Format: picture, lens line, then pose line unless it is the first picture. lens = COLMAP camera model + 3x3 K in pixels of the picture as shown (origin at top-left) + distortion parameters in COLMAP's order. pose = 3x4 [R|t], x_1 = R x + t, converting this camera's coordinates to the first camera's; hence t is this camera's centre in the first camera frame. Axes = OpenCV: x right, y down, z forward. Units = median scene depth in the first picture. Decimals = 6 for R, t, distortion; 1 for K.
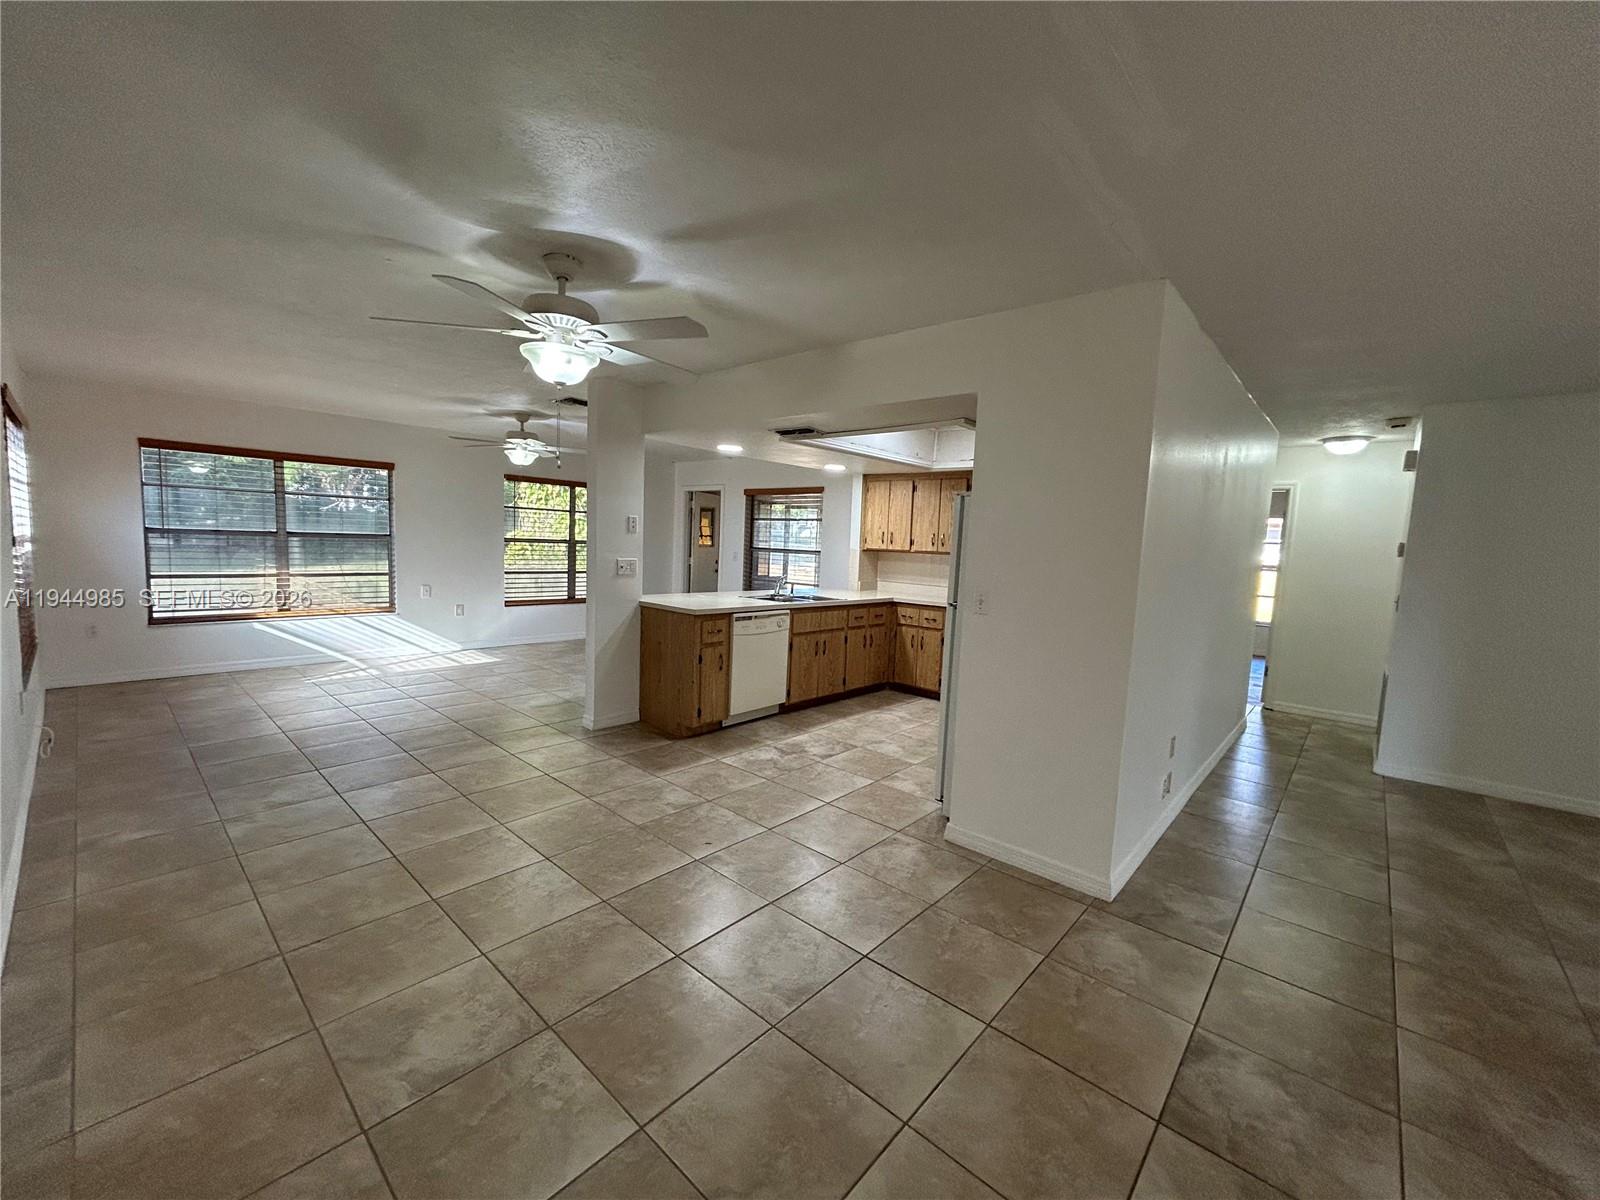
lens RADIAL K [[643.9, 0, 800.1], [0, 643.9, 596.2], [0, 0, 1]] dist [-0.000212, 0.000430]
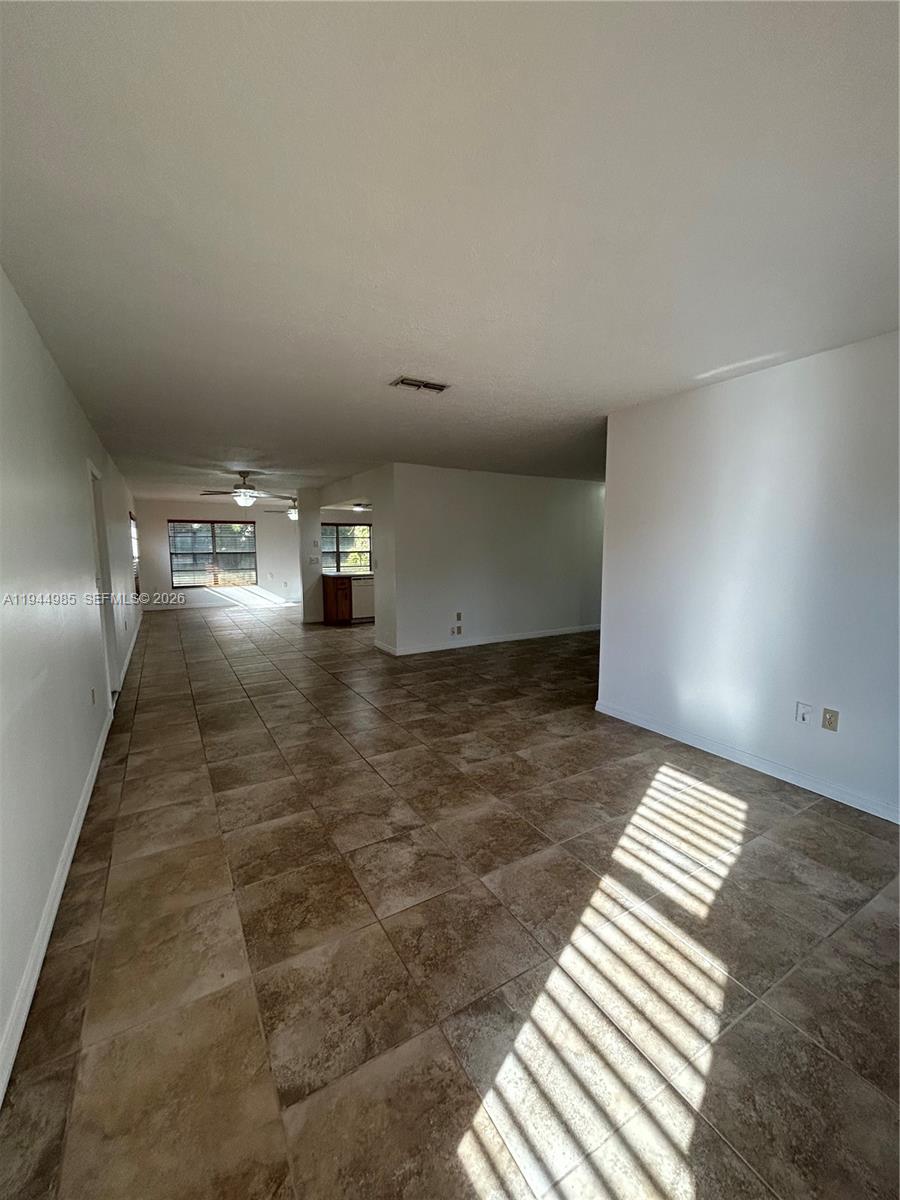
lens RADIAL K [[482.9, 0, 448.9], [0, 482.9, 591.4], [0, 0, 1]] dist [-0.000212, 0.000430]
pose [[0.953425, -0.016887, -0.301156, 0.651076], [0.016333, 0.999857, -0.004359, 0.077352], [0.301187, -0.000763, 0.953565, -0.534166]]
